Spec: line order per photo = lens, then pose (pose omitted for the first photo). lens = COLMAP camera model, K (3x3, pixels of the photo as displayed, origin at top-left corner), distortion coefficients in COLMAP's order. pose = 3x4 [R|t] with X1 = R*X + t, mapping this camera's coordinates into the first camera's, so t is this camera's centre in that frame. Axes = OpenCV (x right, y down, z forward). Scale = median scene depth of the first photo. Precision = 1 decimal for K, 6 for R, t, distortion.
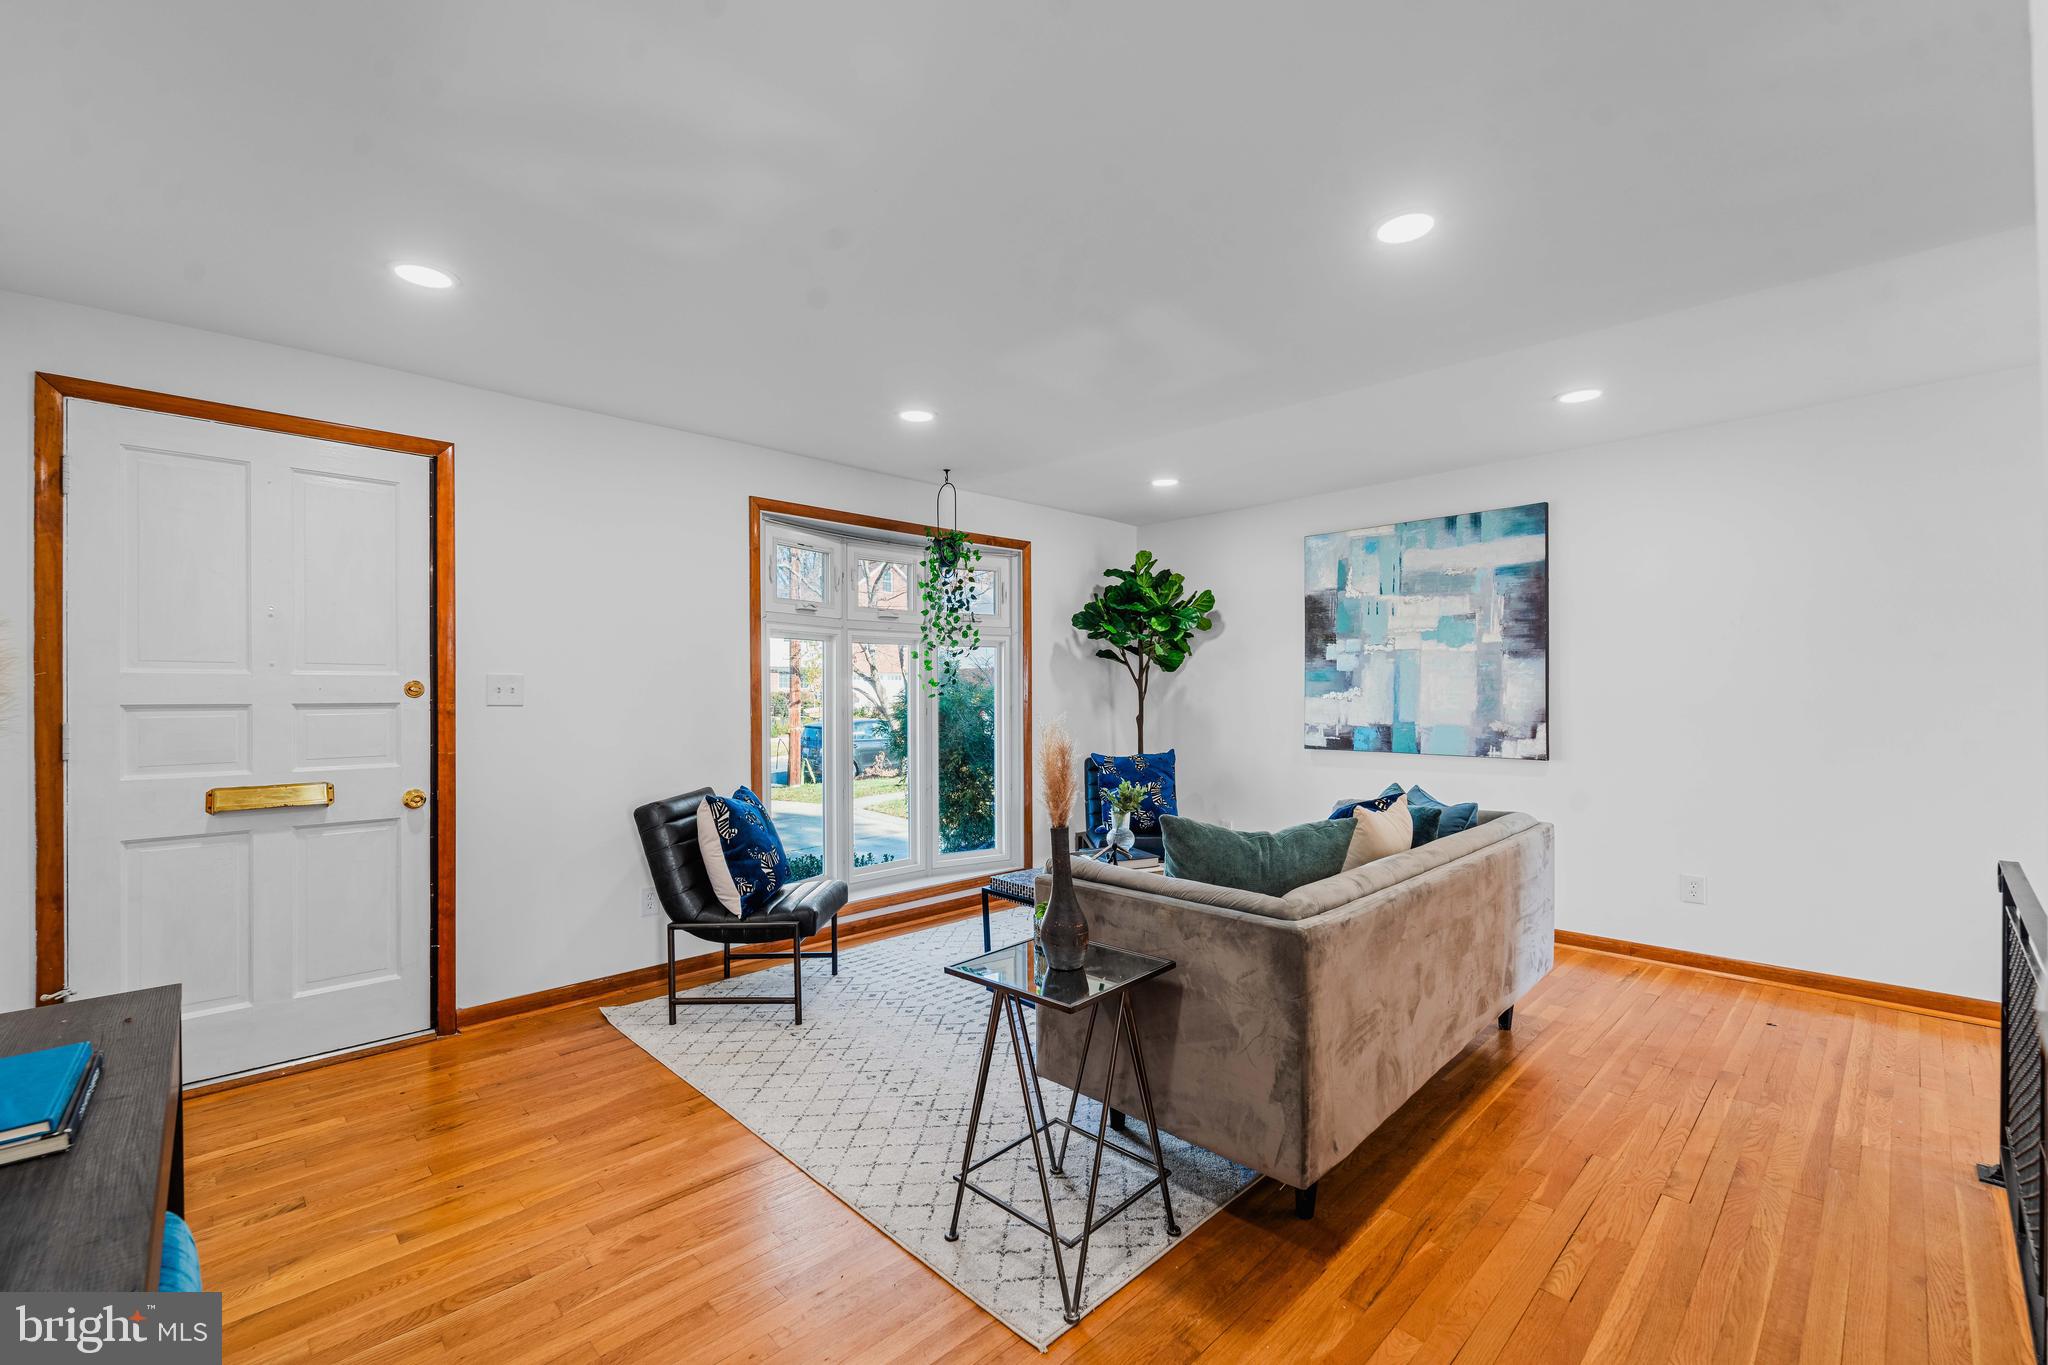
lens RADIAL K [[857.8, 0, 1030.7], [0, 857.8, 684.7], [0, 0, 1]] dist [-0.000539, -0.000104]
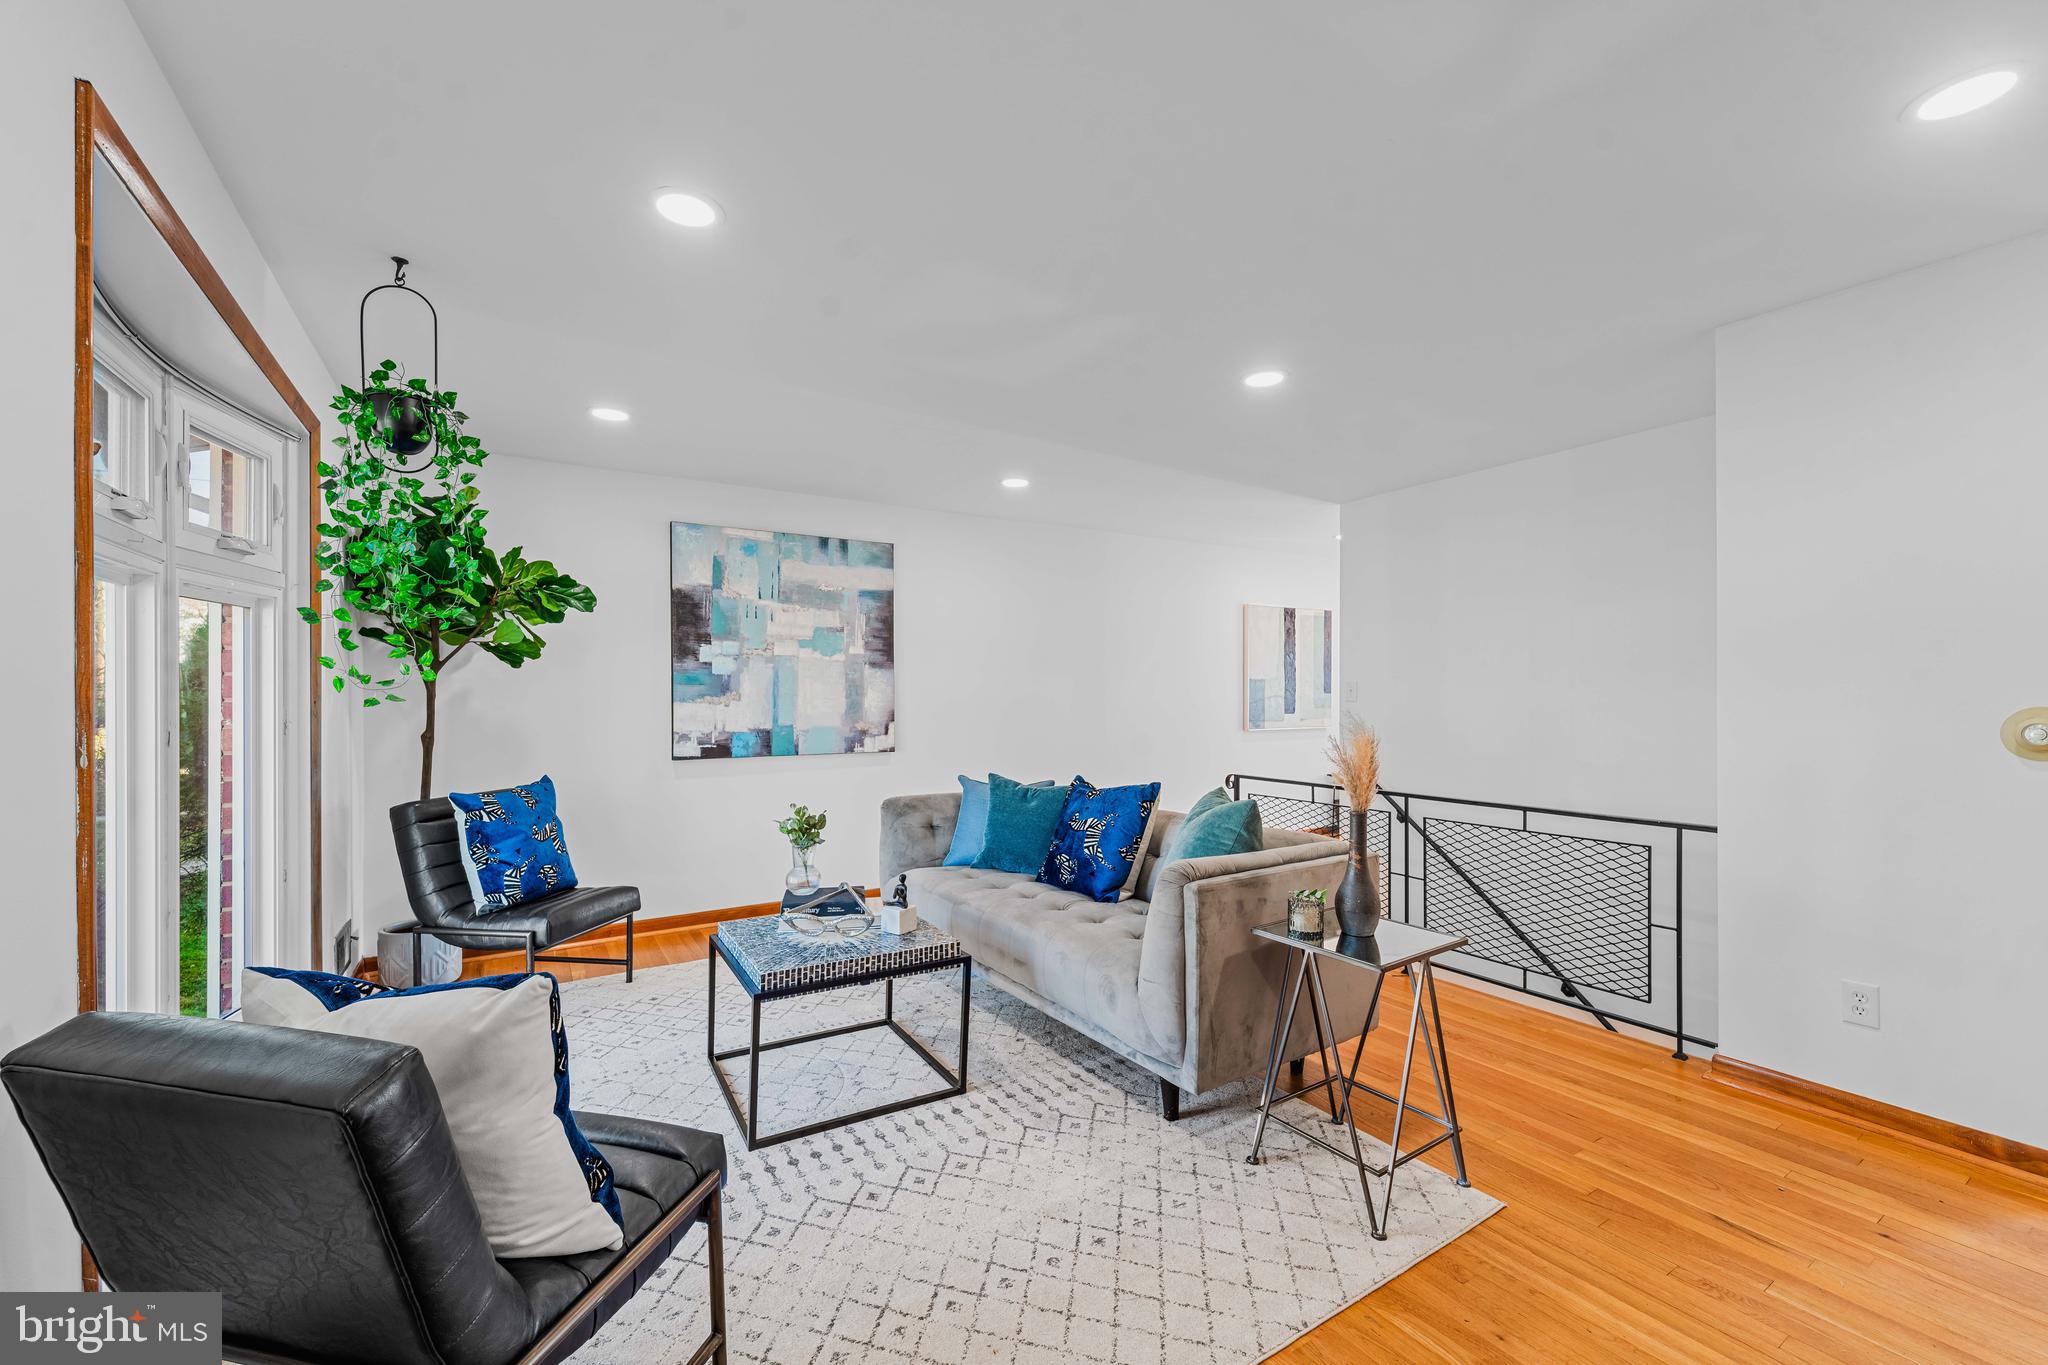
lens RADIAL K [[825.9, 0, 1027.2], [0, 825.9, 694.9], [0, 0, 1]] dist [0.000232, 0.000014]
pose [[0.209406, 0.005062, 0.977816, -0.479082], [-0.005591, 0.999976, -0.003980, 0.008826], [-0.977813, -0.004633, 0.209430, 0.507838]]
